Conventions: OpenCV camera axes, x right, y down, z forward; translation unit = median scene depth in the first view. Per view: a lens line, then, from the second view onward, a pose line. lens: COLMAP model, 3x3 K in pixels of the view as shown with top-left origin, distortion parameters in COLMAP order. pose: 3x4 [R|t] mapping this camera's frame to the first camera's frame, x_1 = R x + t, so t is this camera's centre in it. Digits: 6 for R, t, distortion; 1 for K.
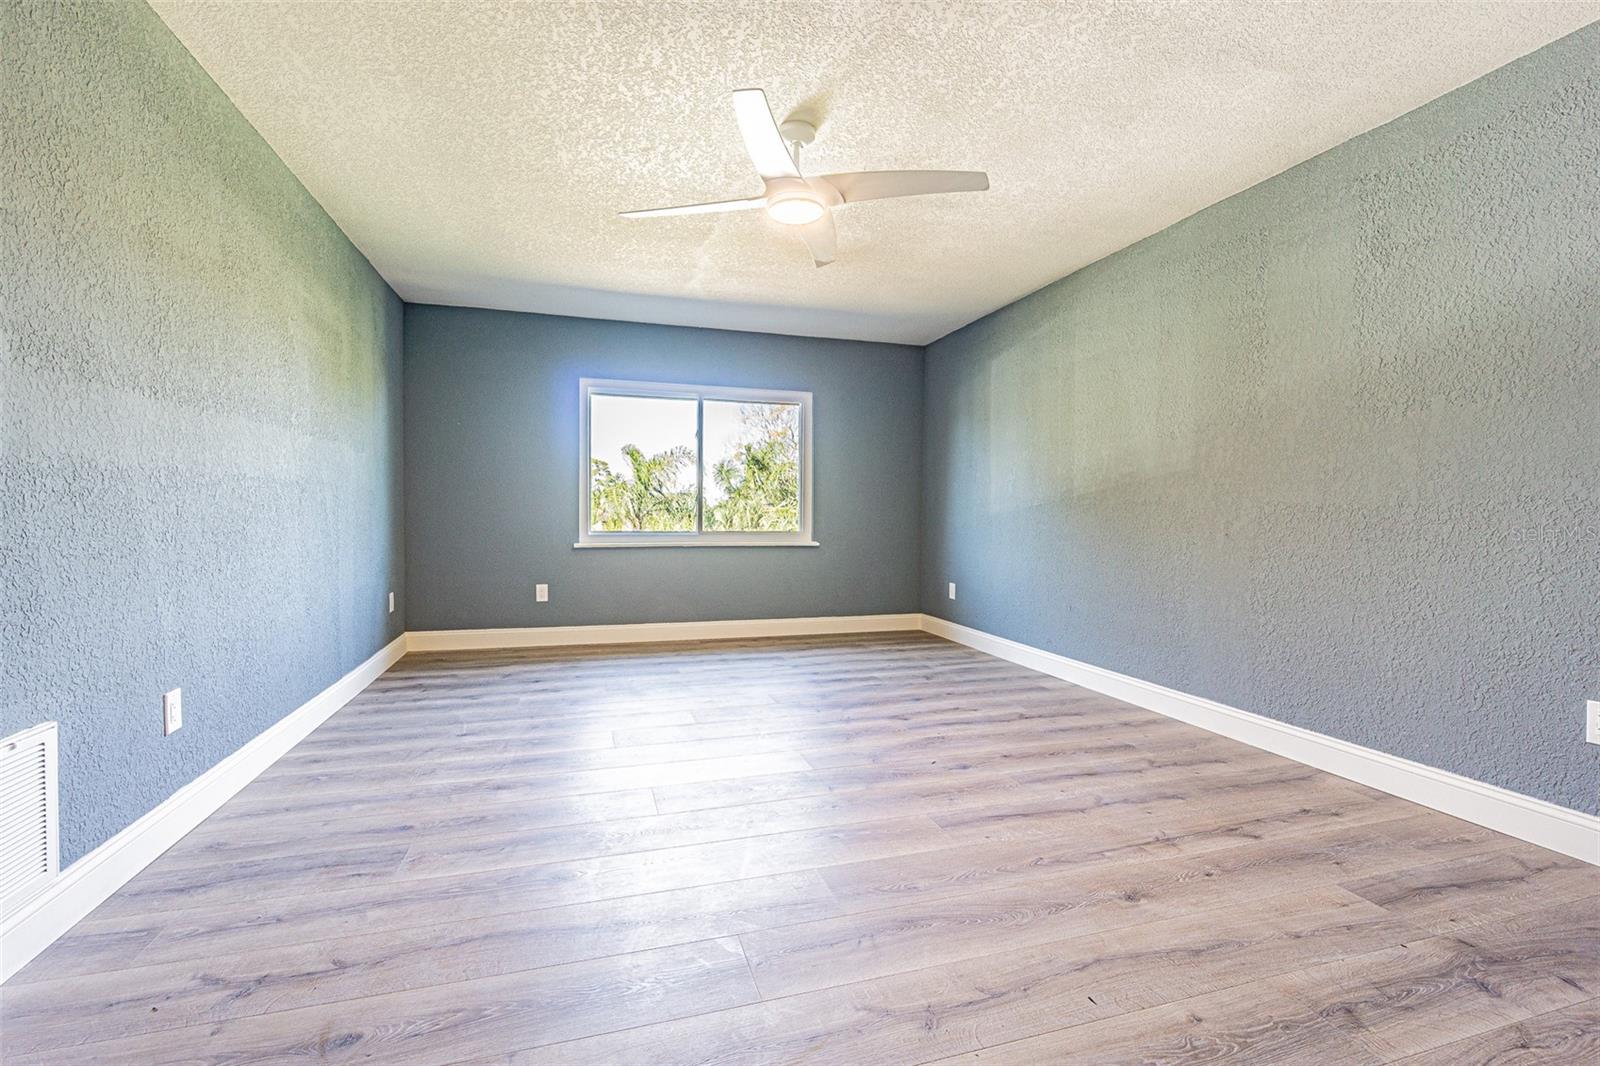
lens RADIAL K [[705.5, 0, 799.8], [0, 705.5, 528.7], [0, 0, 1]] dist [-0.000209, 0.000050]
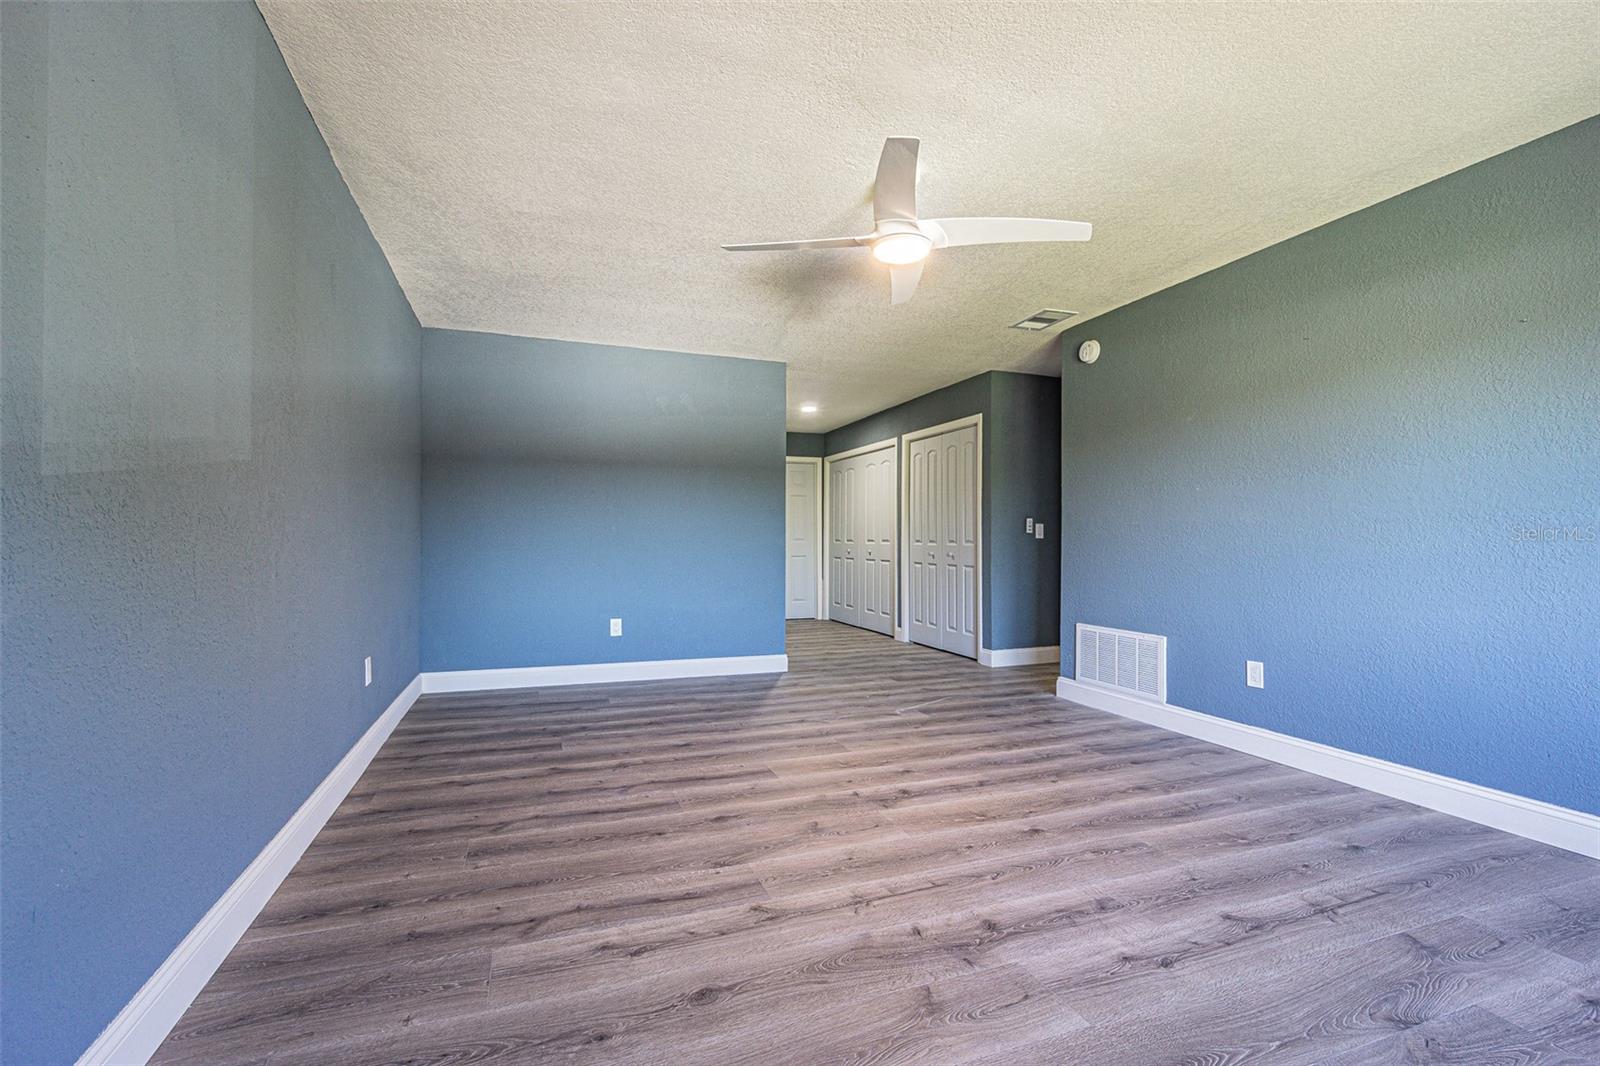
lens RADIAL K [[705.5, 0, 799.3], [0, 705.5, 536.4], [0, 0, 1]] dist [-0.000209, 0.000050]
pose [[-0.998048, -0.014208, -0.060811, 0.198185], [-0.014995, 0.999809, 0.012505, -0.048584], [0.060621, 0.013393, -0.998071, 2.007375]]
